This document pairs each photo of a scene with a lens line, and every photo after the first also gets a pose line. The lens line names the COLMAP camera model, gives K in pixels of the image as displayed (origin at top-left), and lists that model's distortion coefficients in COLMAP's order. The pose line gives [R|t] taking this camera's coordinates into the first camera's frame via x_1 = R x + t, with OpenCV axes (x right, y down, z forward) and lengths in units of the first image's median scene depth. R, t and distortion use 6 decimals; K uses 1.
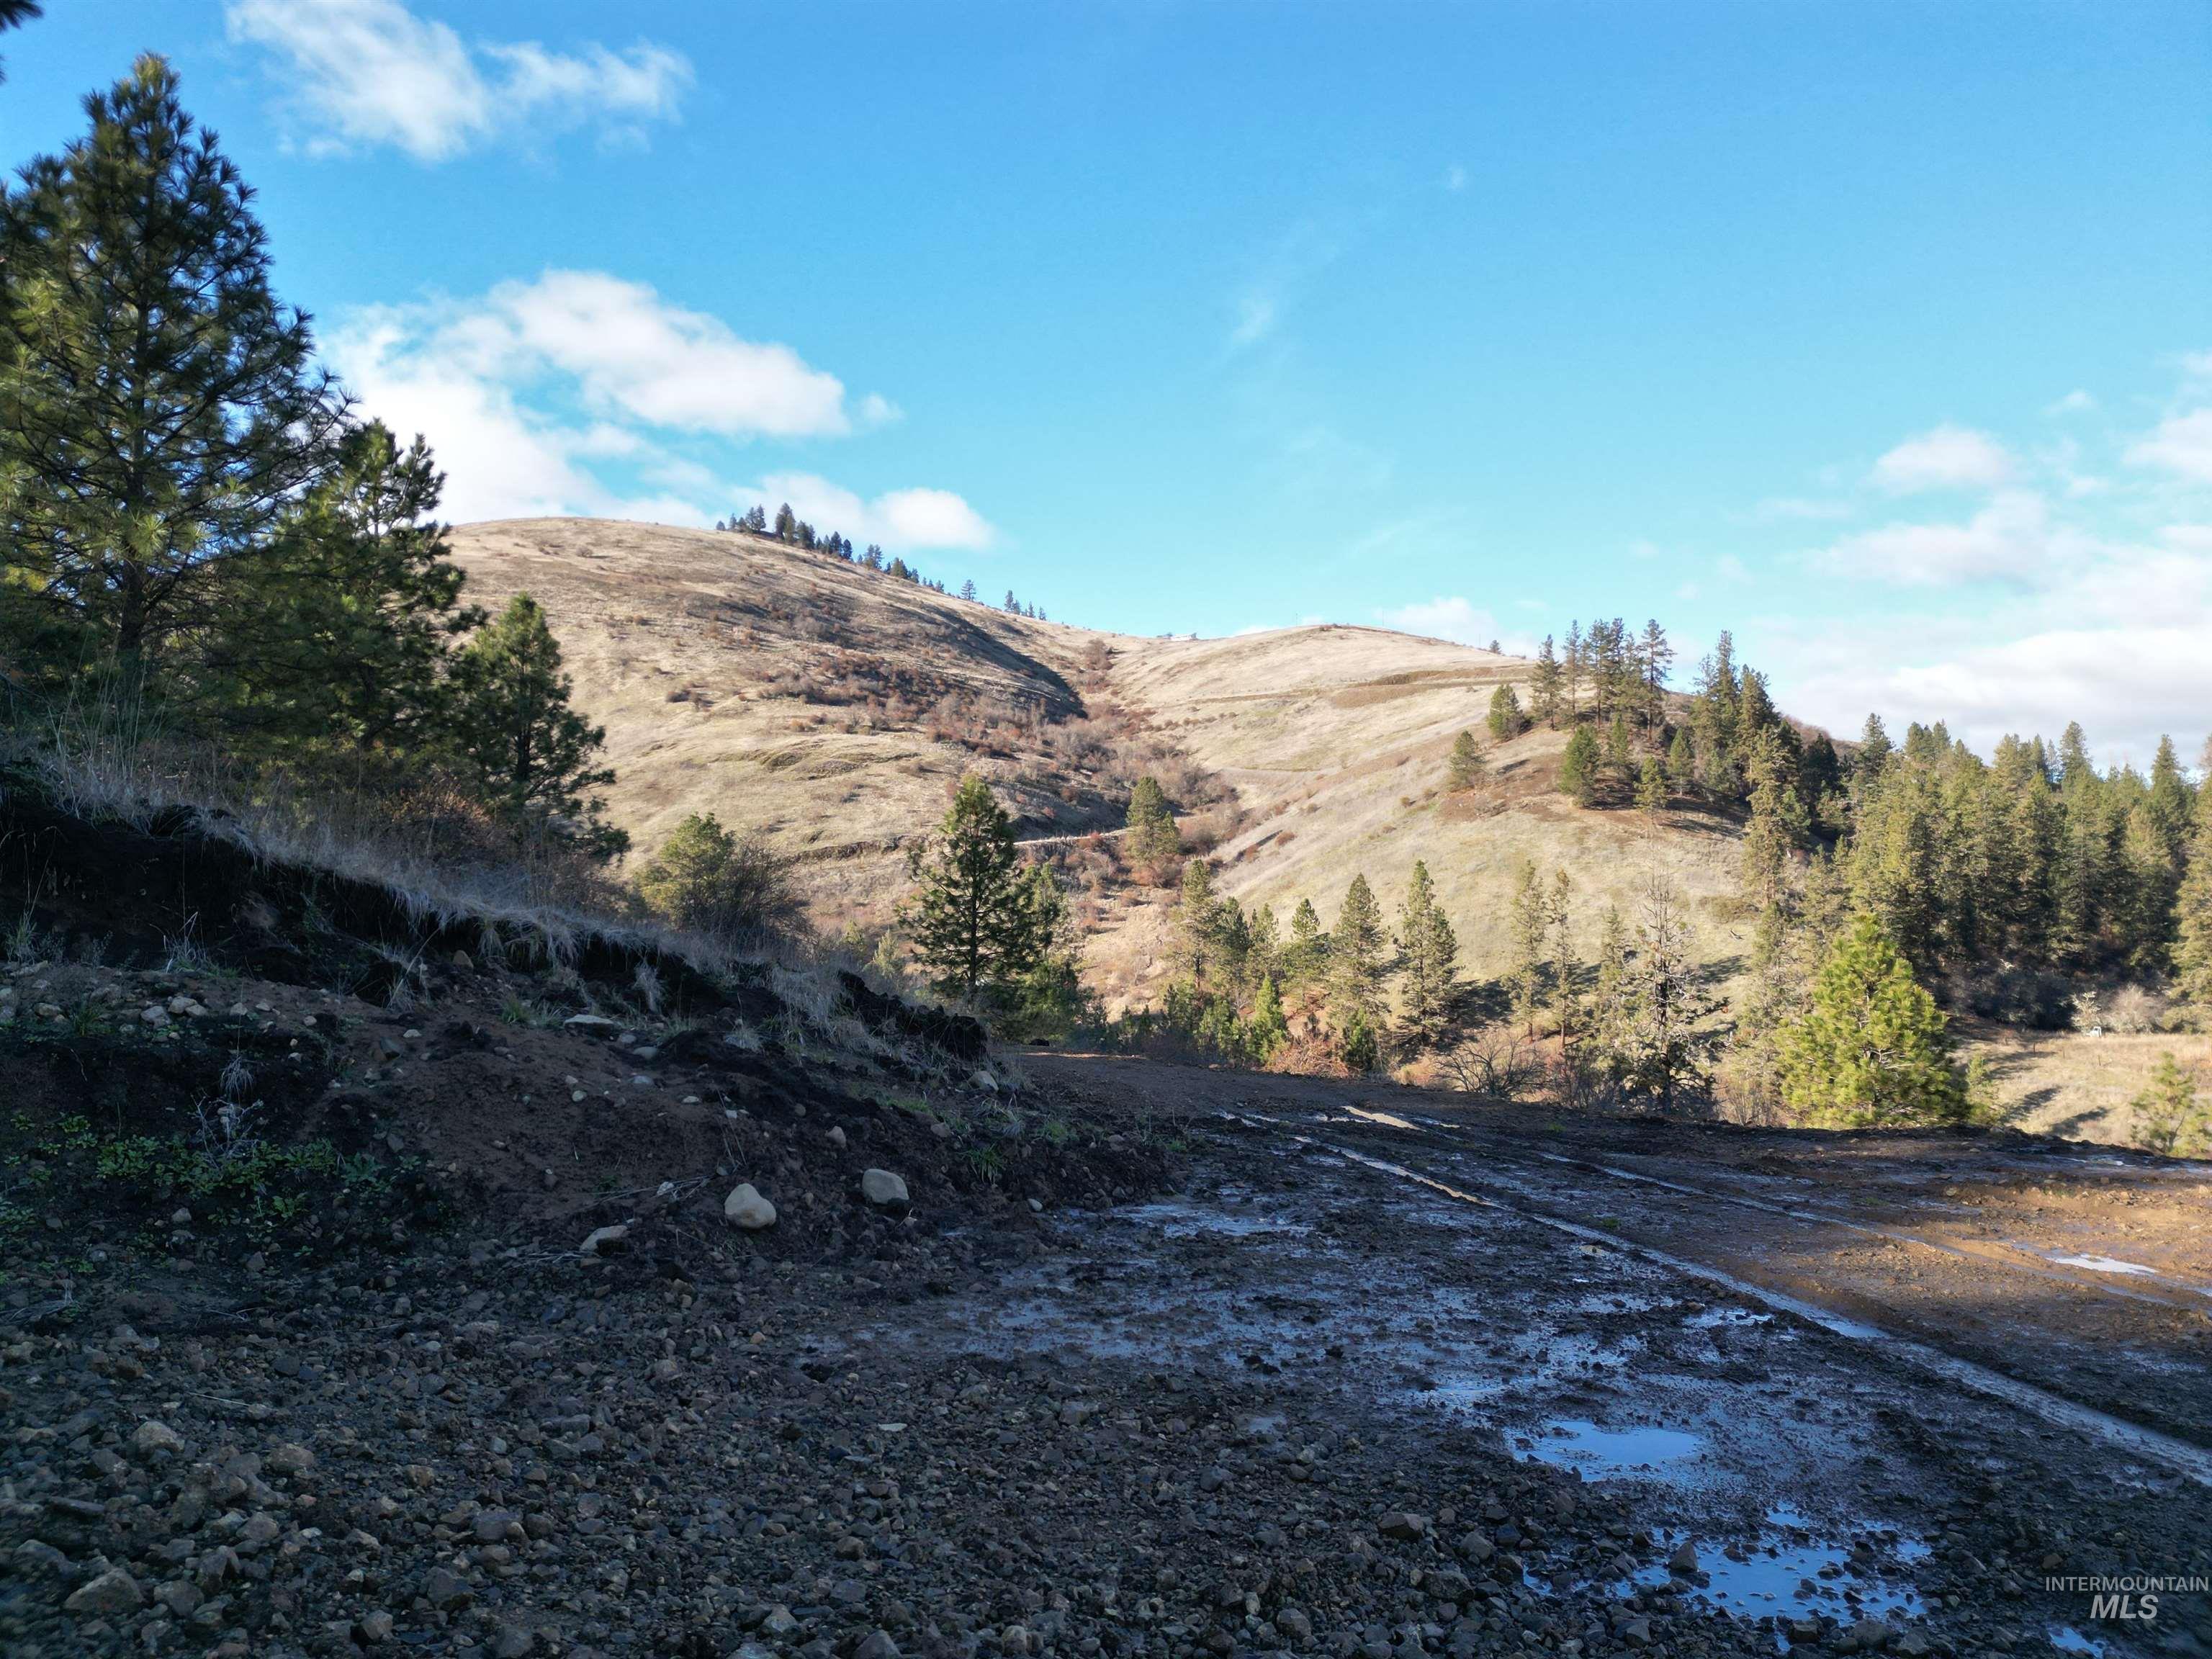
lens RADIAL K [[1530.3, 0, 1097.9], [0, 1530.3, 836.0], [0, 0, 1]] dist [0.085235, -0.076324]
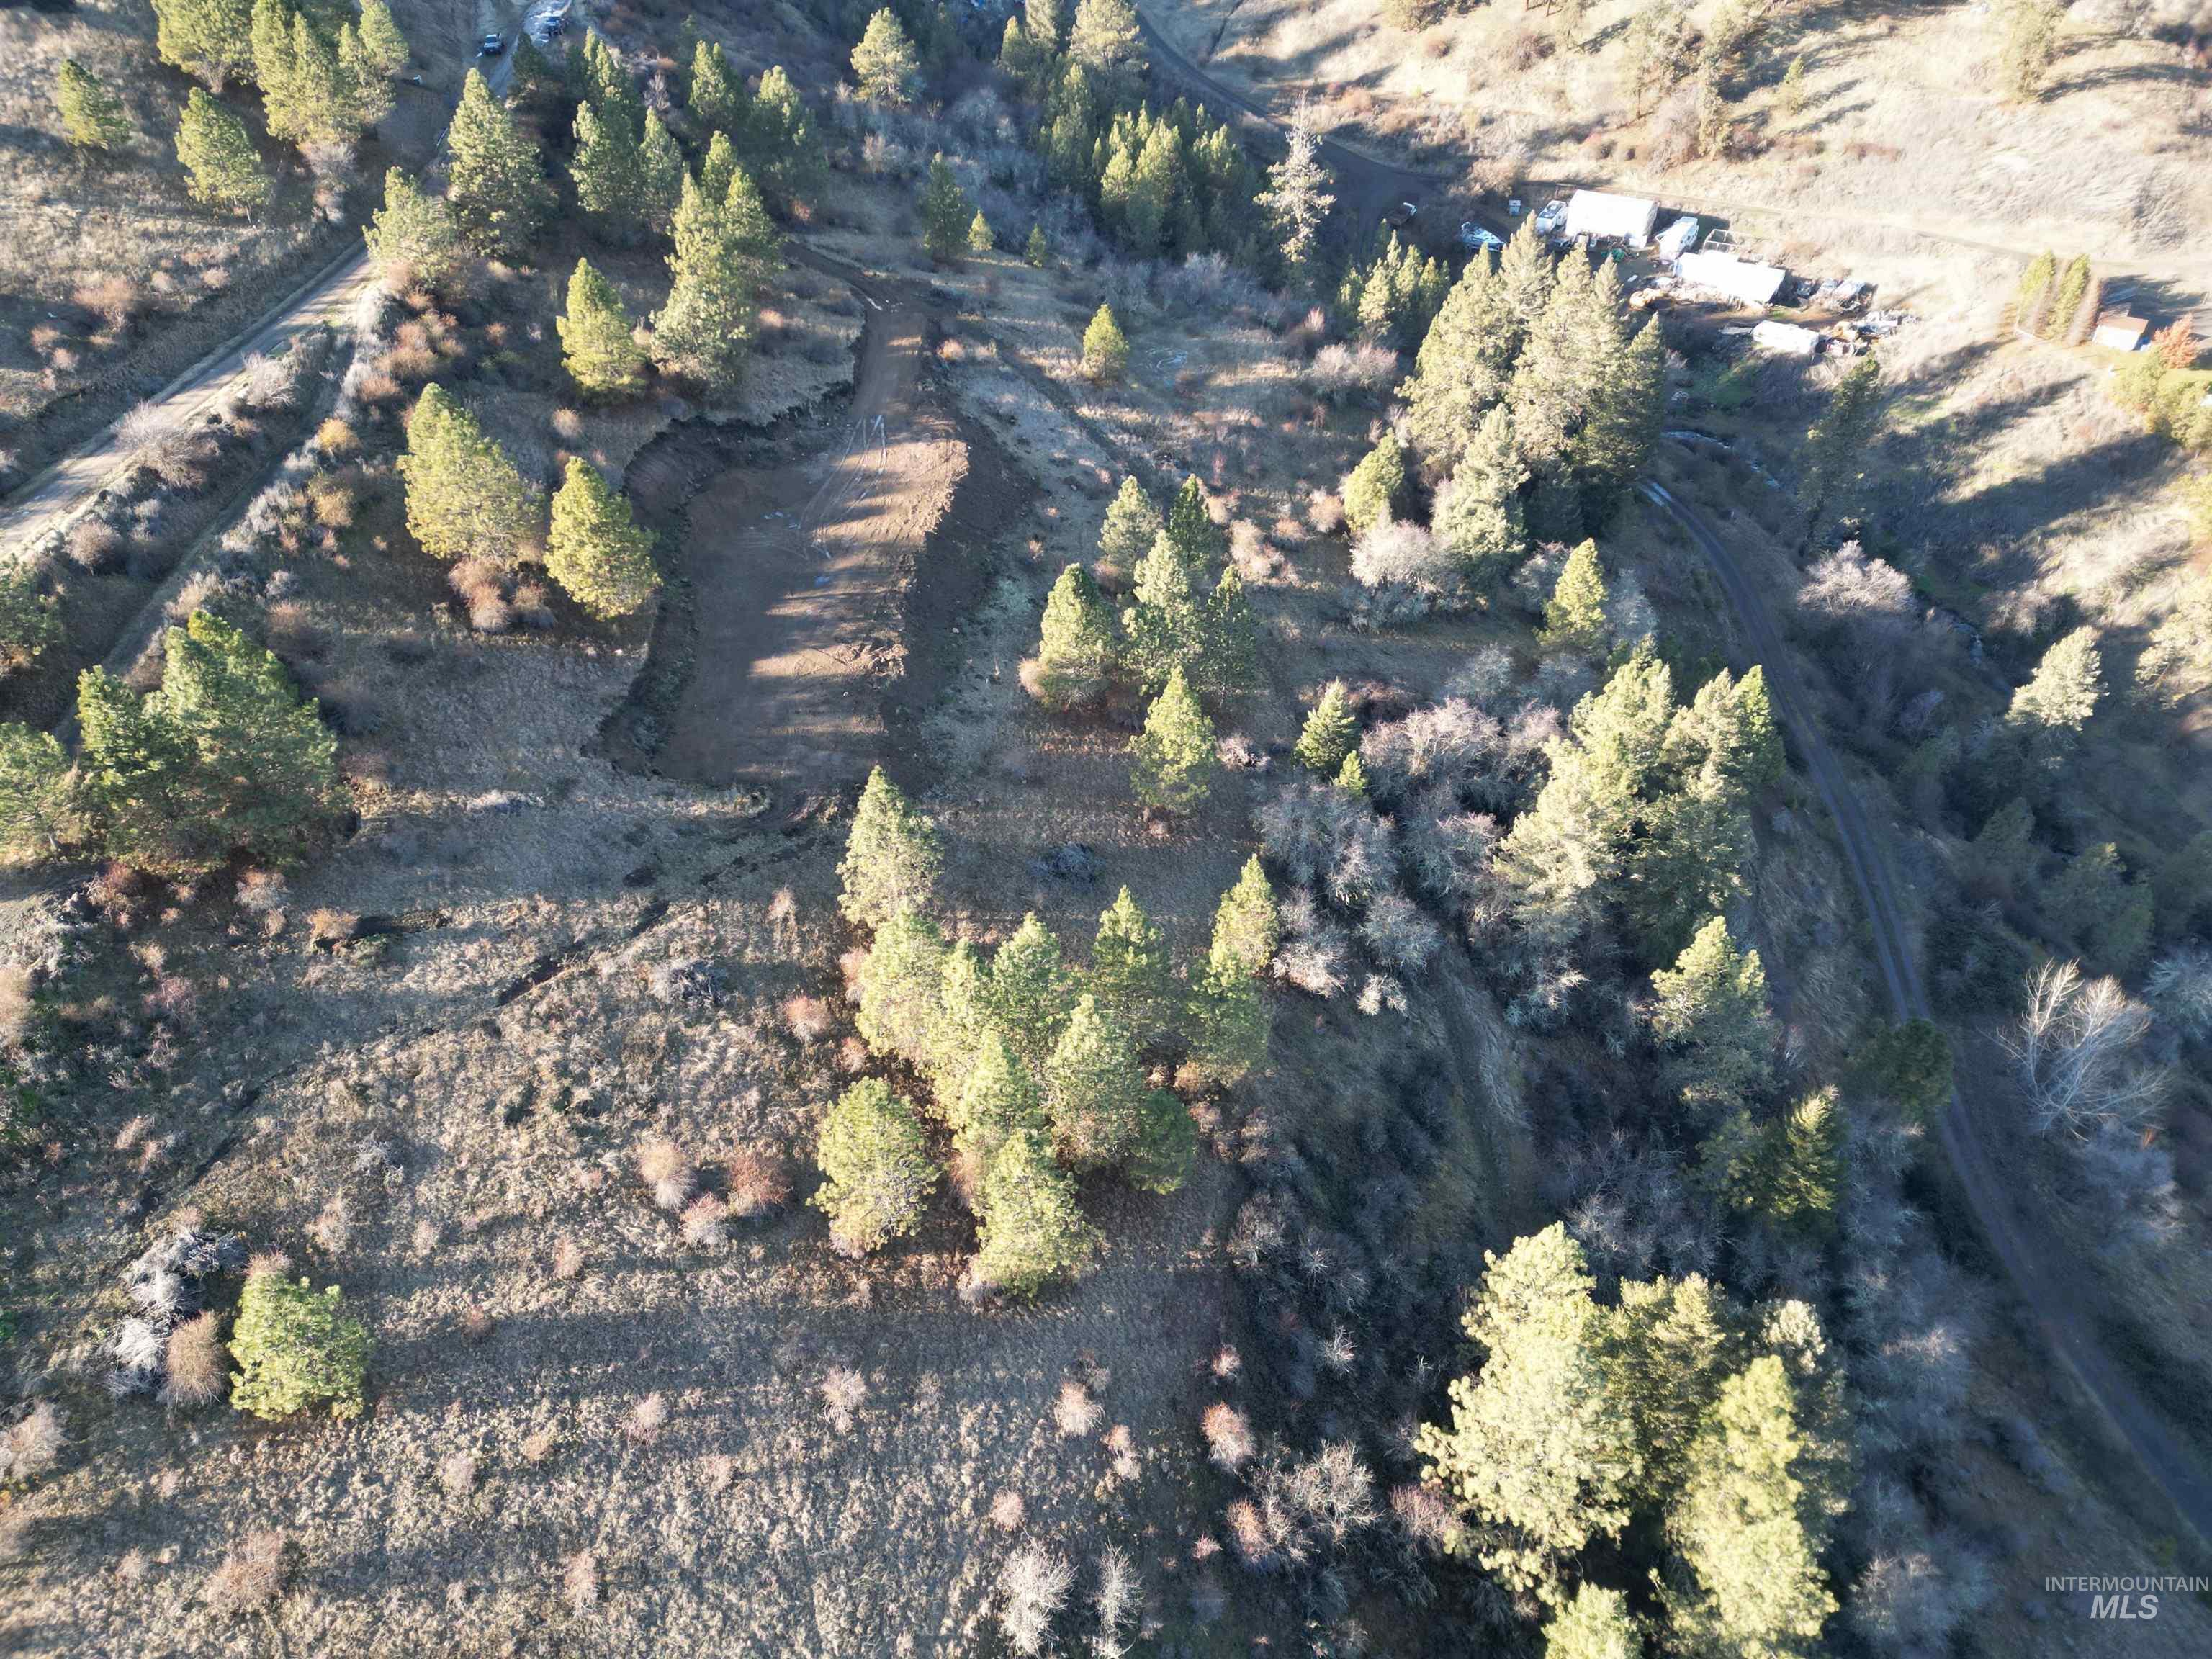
lens RADIAL K [[1530.3, 0, 1097.6], [0, 1530.3, 827.1], [0, 0, 1]] dist [0.085235, -0.076324]
pose [[0.969901, 0.142074, -0.197757, 0.163810], [0.044843, 0.694034, 0.718545, -0.211732], [0.239336, -0.705785, 0.666773, -0.294321]]
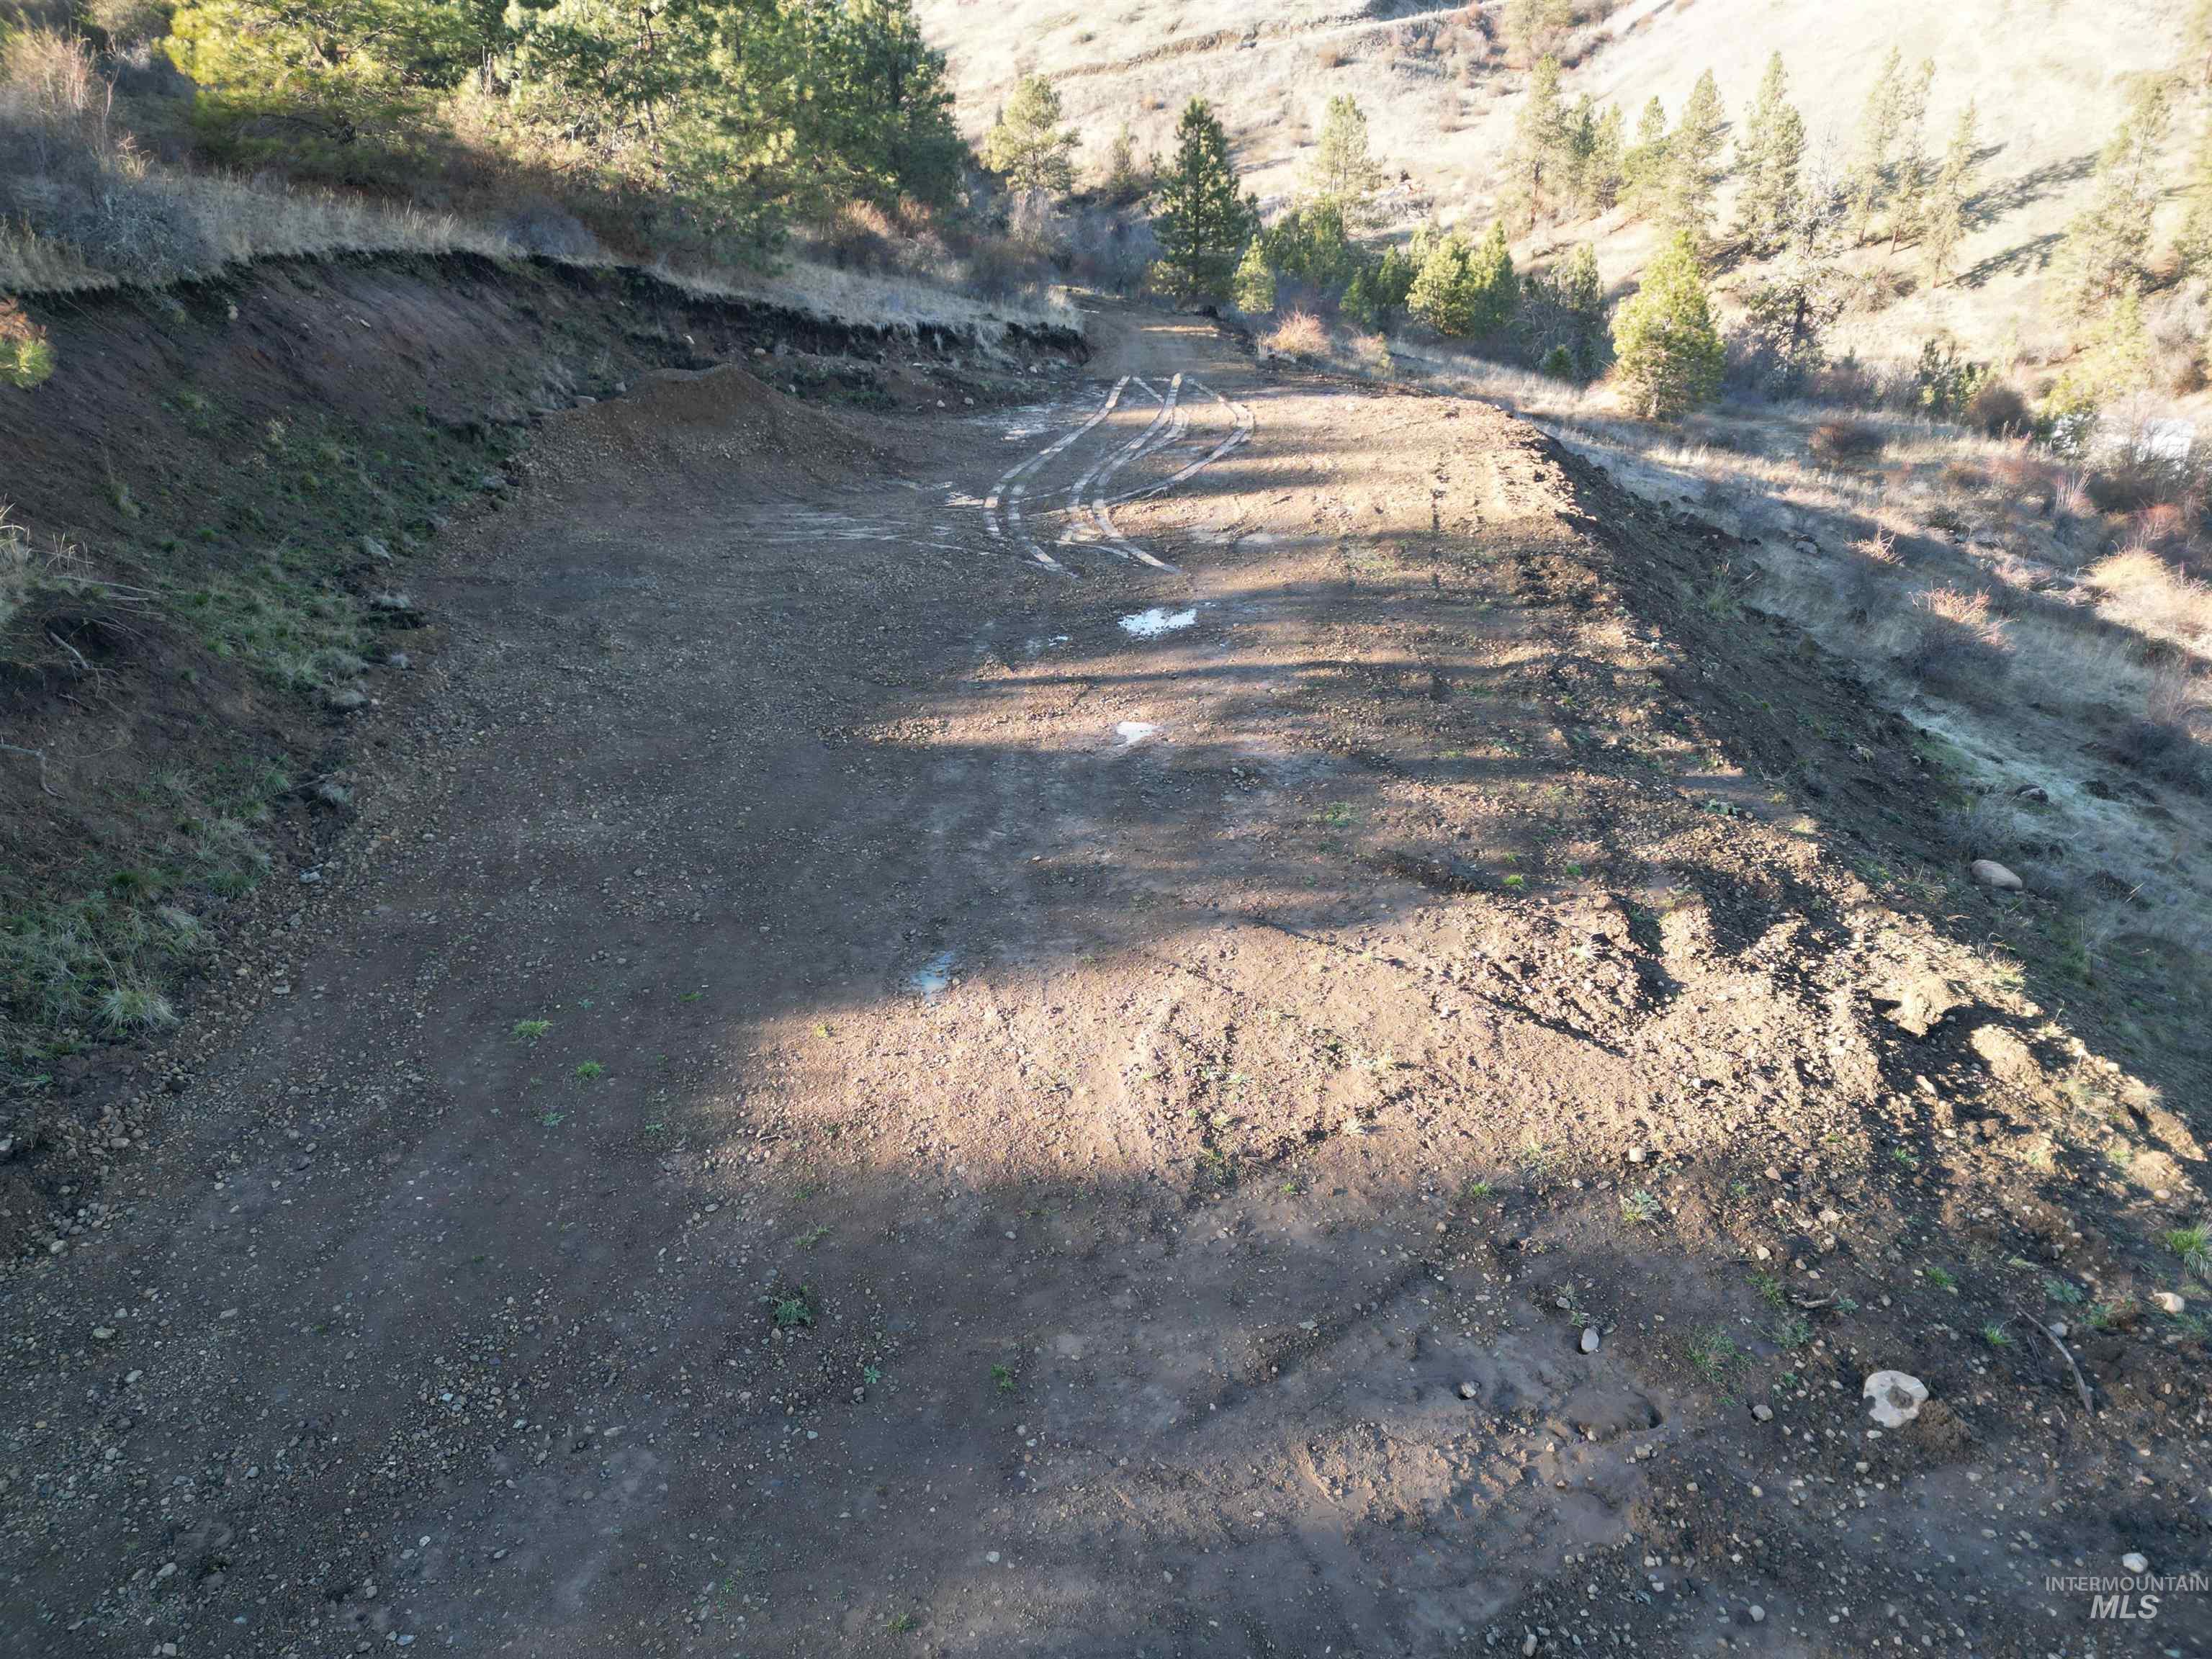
lens RADIAL K [[1530.3, 0, 1103.5], [0, 1530.3, 824.1], [0, 0, 1]] dist [0.085235, -0.076324]
pose [[0.970376, 0.079516, -0.228139, 0.036452], [0.039241, 0.879874, 0.473584, -0.022090], [0.238391, -0.468507, 0.850689, -0.091627]]
